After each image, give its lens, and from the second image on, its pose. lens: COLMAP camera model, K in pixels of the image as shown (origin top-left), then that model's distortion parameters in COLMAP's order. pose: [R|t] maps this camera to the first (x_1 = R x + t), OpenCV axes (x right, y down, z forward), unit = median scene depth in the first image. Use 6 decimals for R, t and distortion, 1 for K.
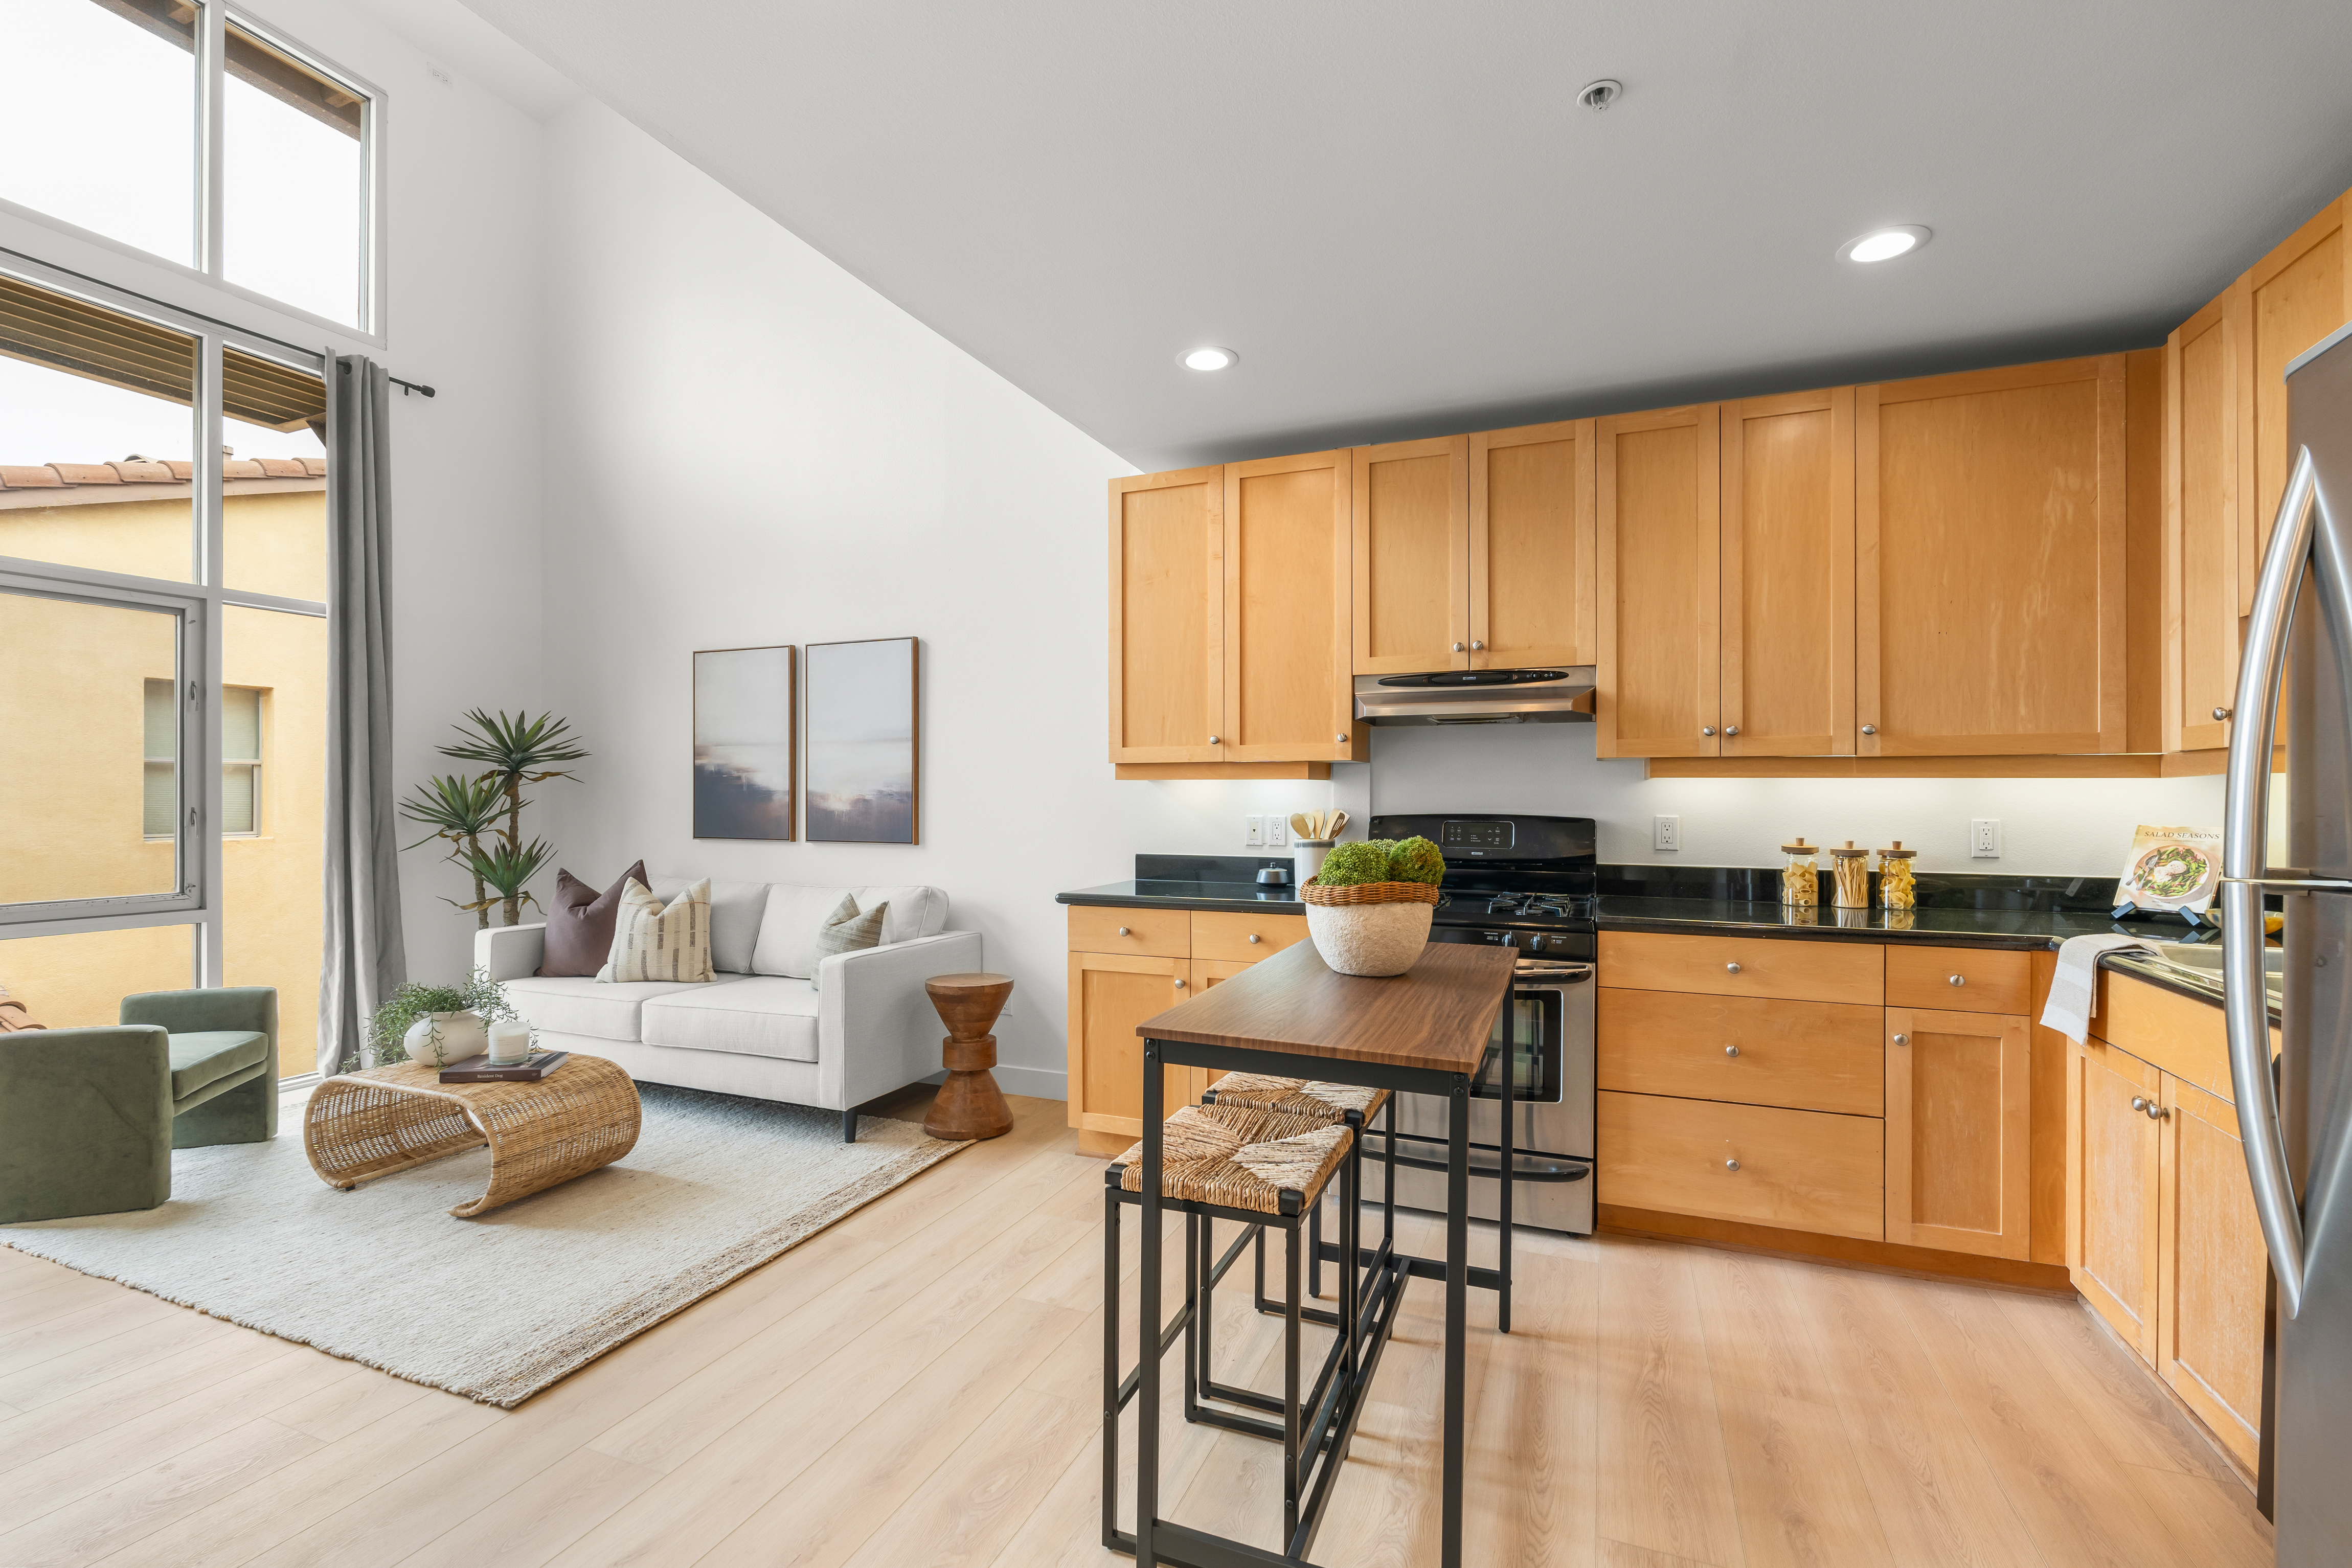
lens RADIAL K [[1035.1, 0, 1182.4], [0, 1035.1, 788.1], [0, 0, 1]] dist [-0.005509, 0.000409]
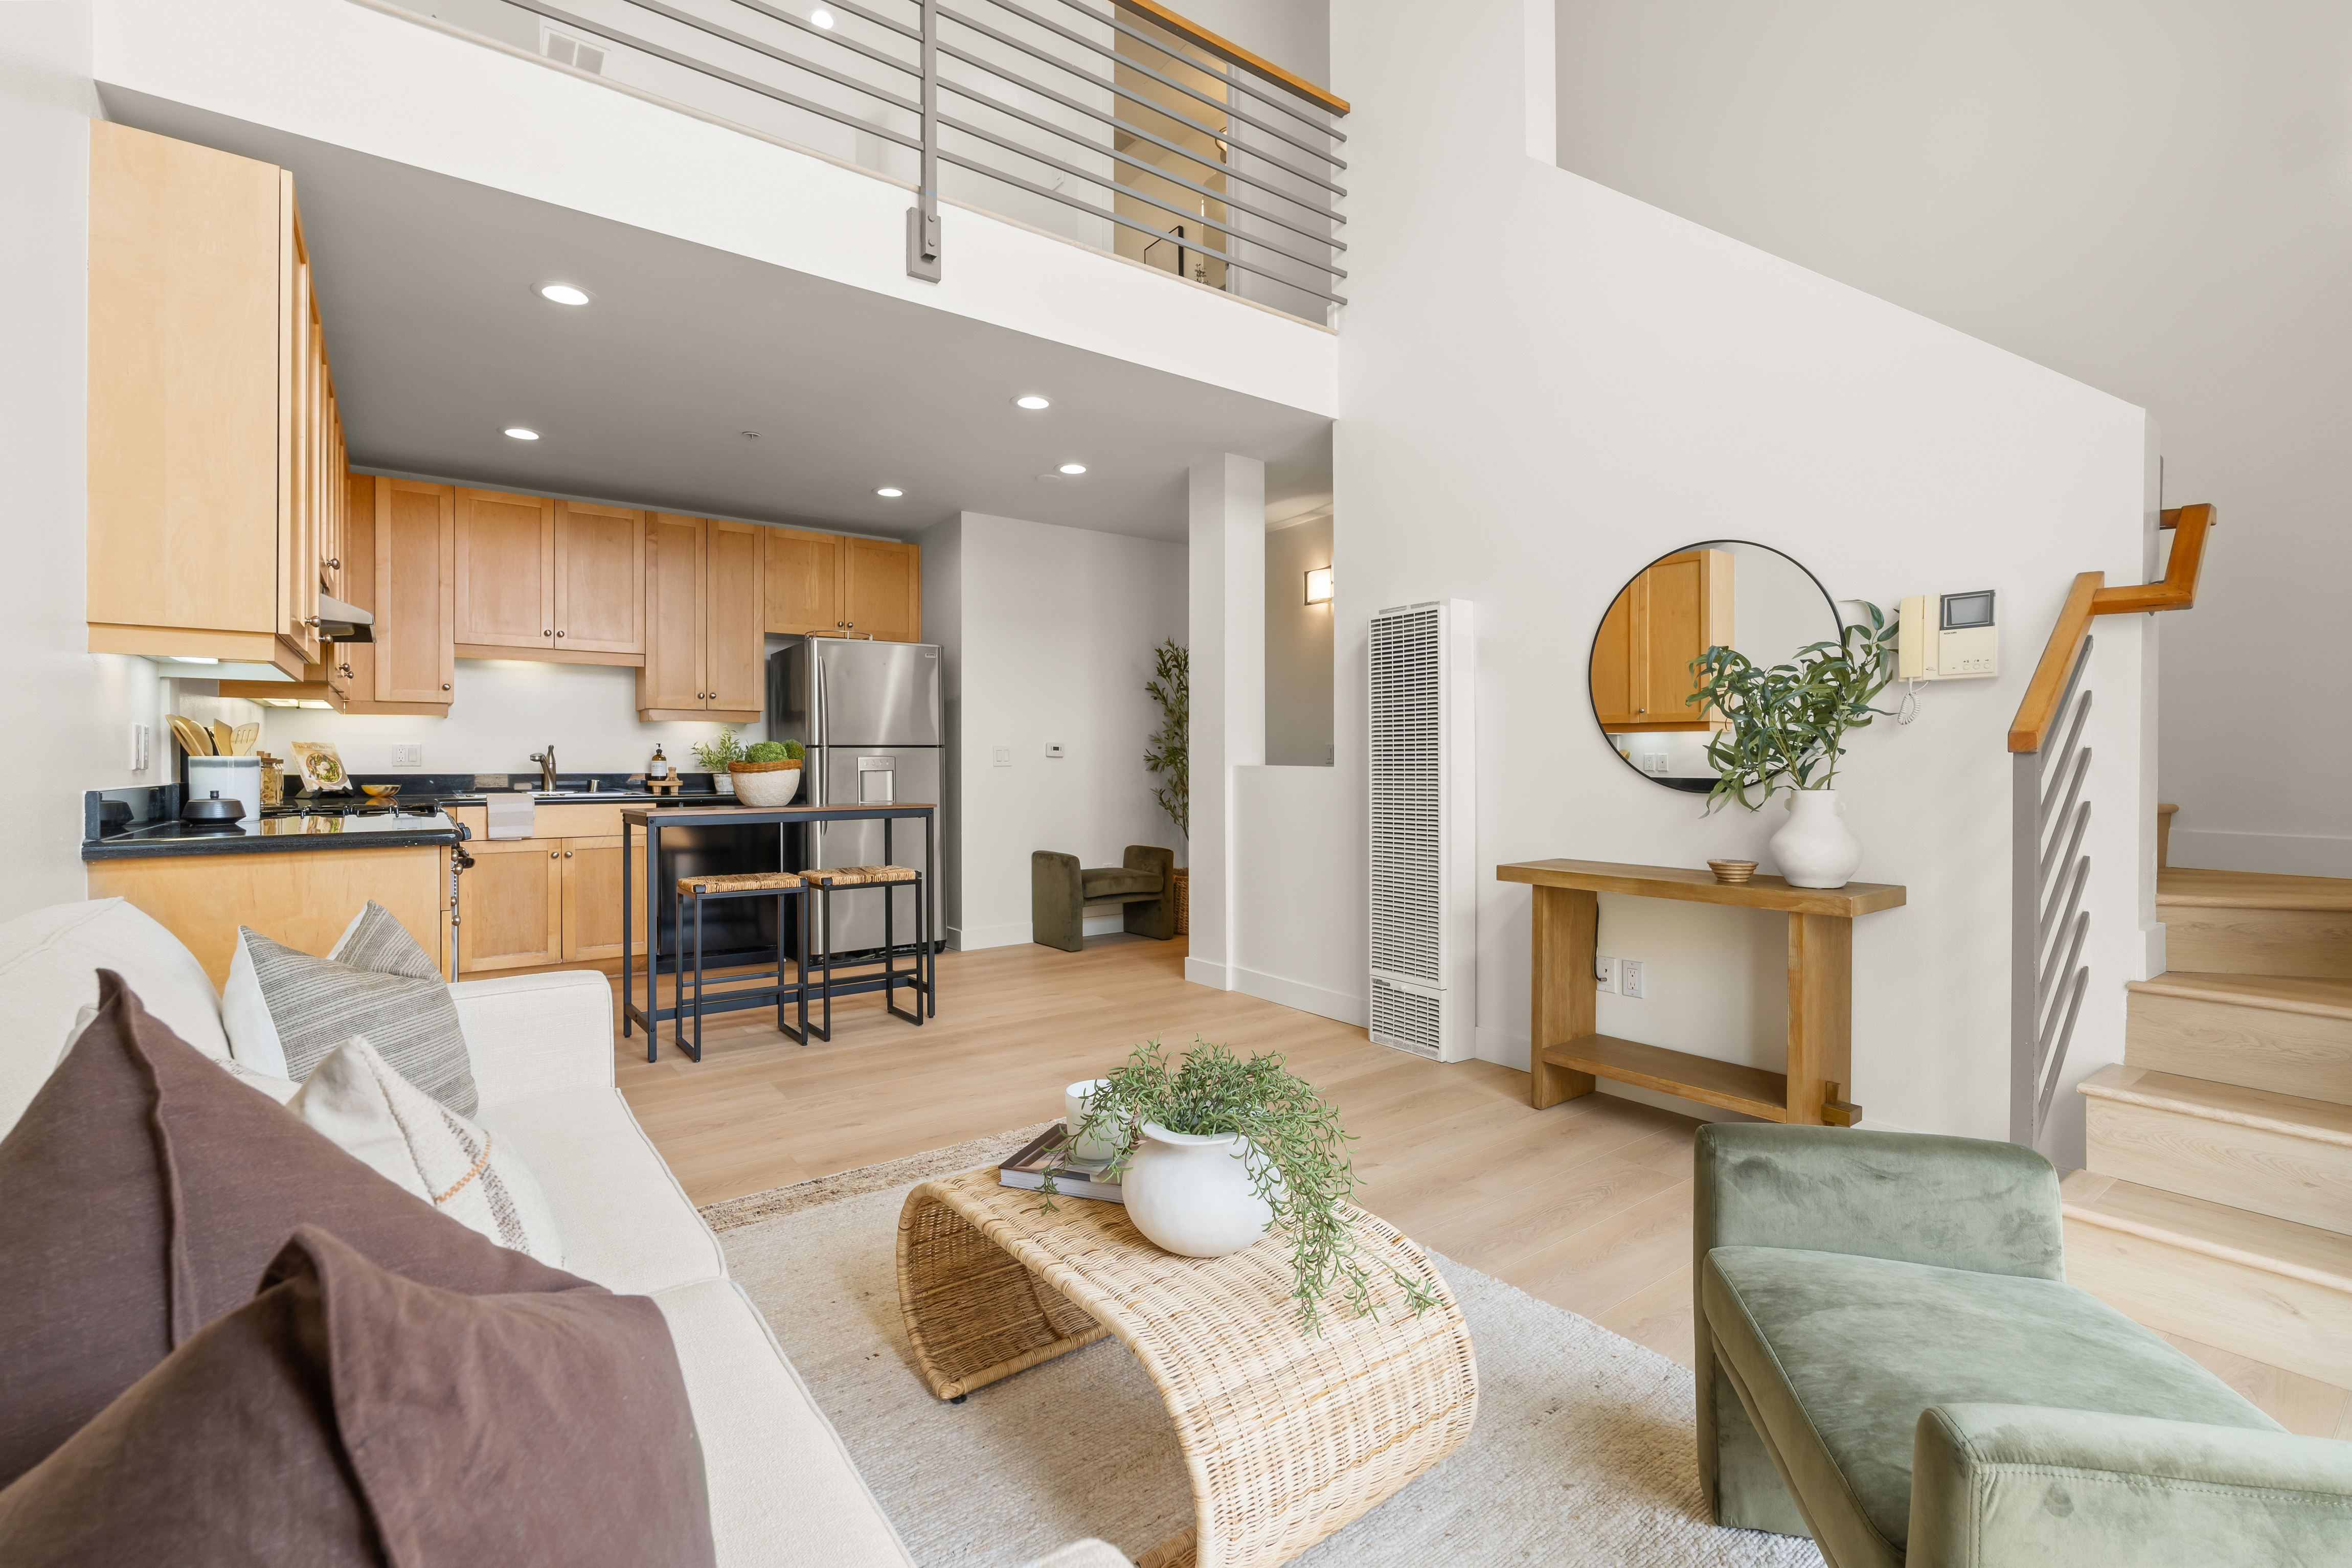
lens RADIAL K [[1035.1, 0, 1165.1], [0, 1035.1, 768.3], [0, 0, 1]] dist [-0.005509, 0.000409]
pose [[-0.846316, -0.004086, 0.532665, -0.941069], [-0.004296, 0.999990, 0.000846, 0.060323], [-0.532663, -0.001573, -0.846326, 1.397147]]
